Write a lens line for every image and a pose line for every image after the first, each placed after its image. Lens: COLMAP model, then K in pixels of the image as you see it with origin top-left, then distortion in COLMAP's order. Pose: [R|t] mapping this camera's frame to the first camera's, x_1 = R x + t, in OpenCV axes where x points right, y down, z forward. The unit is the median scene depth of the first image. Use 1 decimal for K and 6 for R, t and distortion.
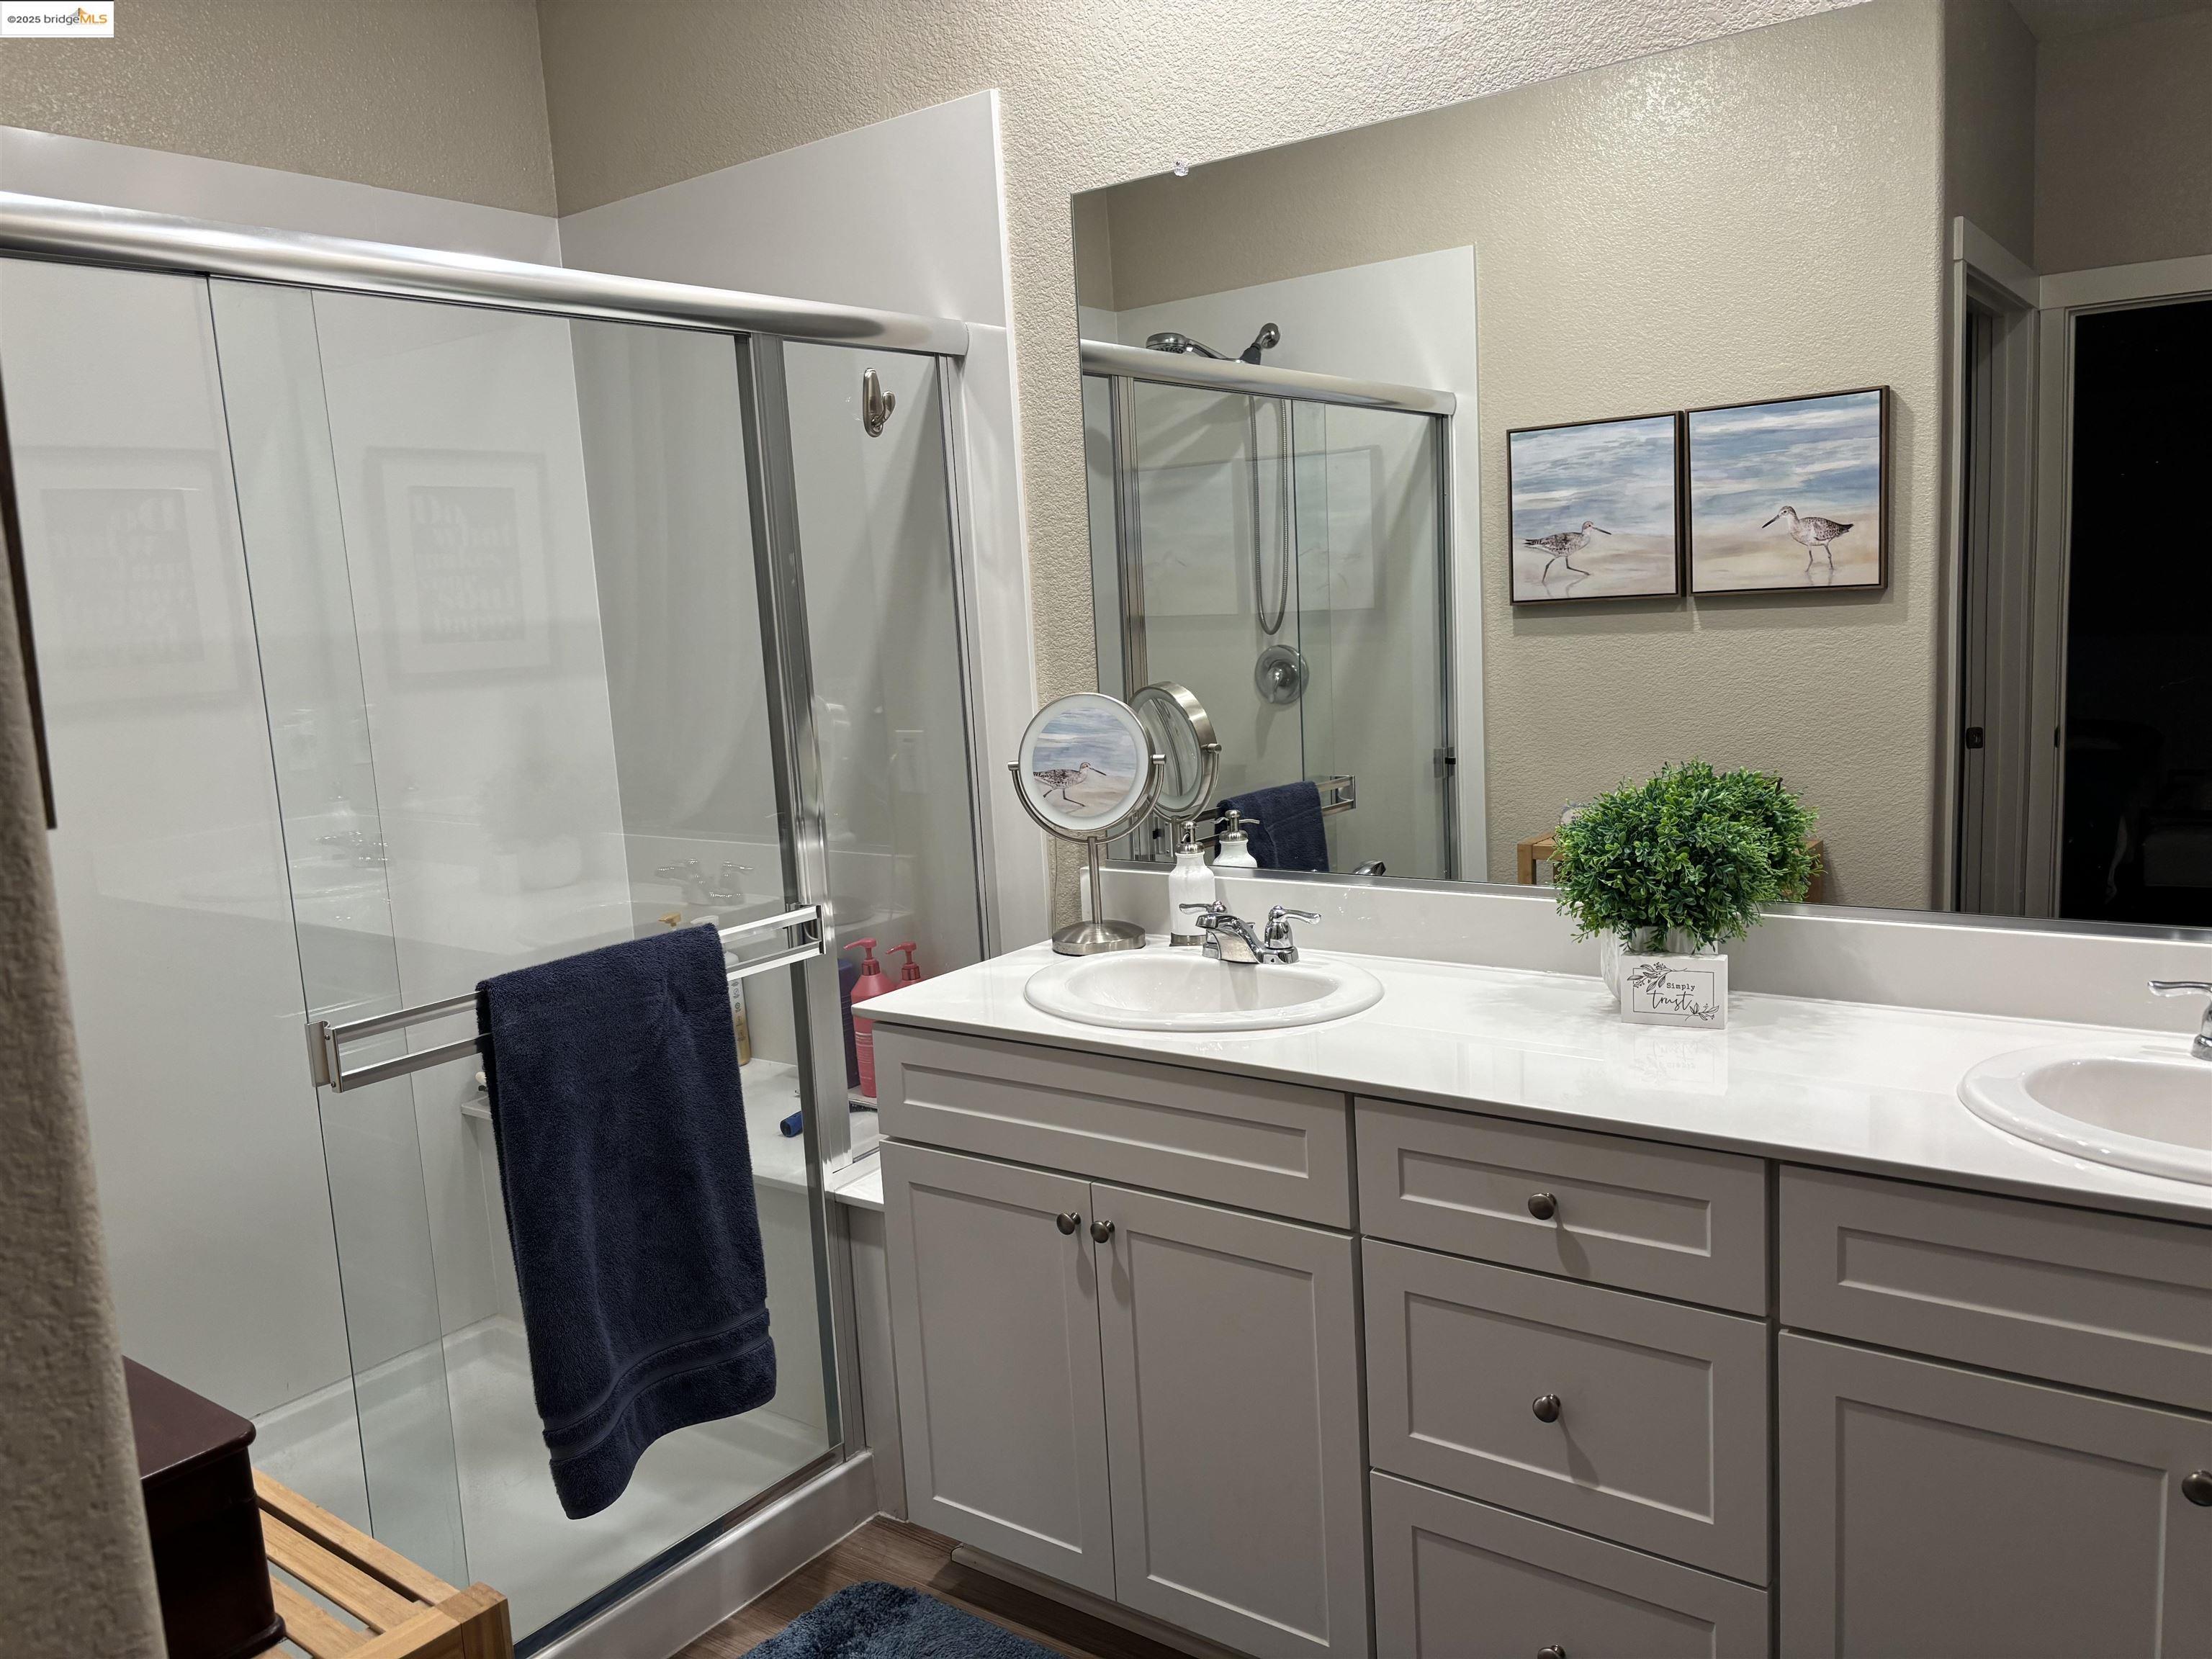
lens RADIAL K [[1668.0, 0, 1102.7], [0, 1668.0, 843.7], [0, 0, 1]] dist [0.042030, -0.056287]
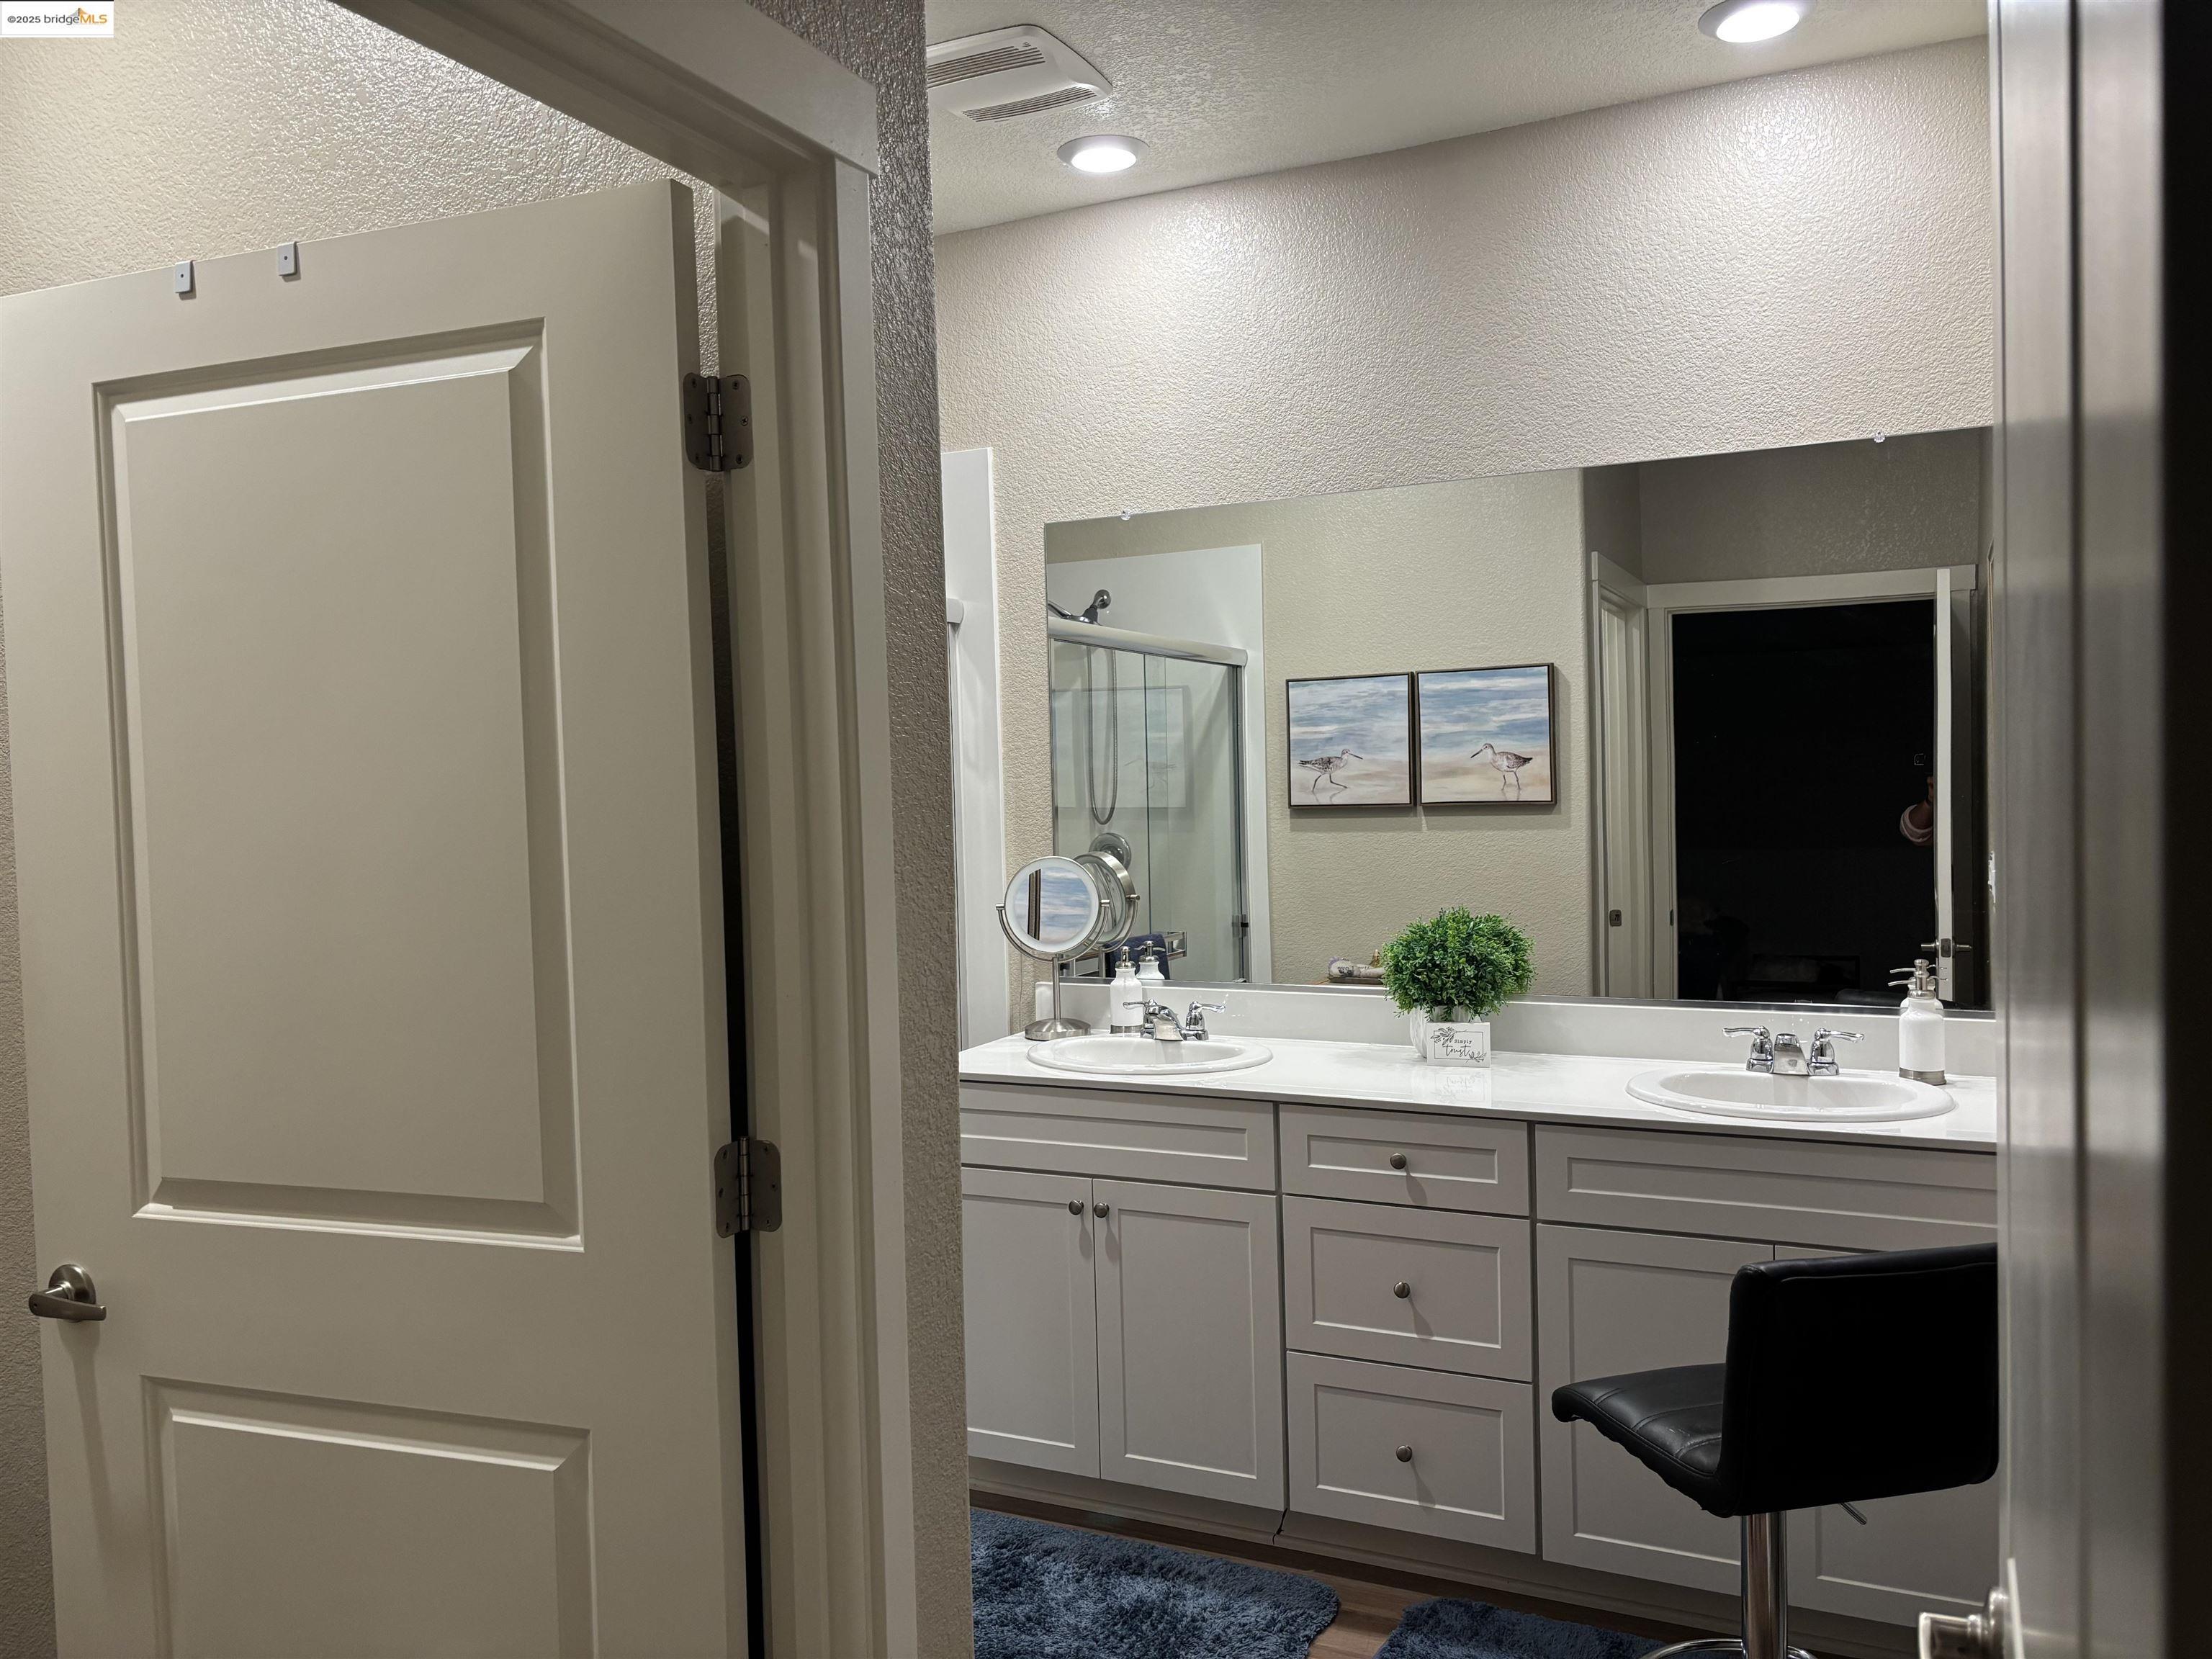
lens RADIAL K [[1668.0, 0, 1100.2], [0, 1668.0, 835.6], [0, 0, 1]] dist [0.042030, -0.056287]
pose [[0.982528, 0.024499, 0.184498, -0.234120], [-0.001354, 0.992213, -0.124543, 0.069711], [-0.186112, 0.122117, 0.974910, -0.411941]]
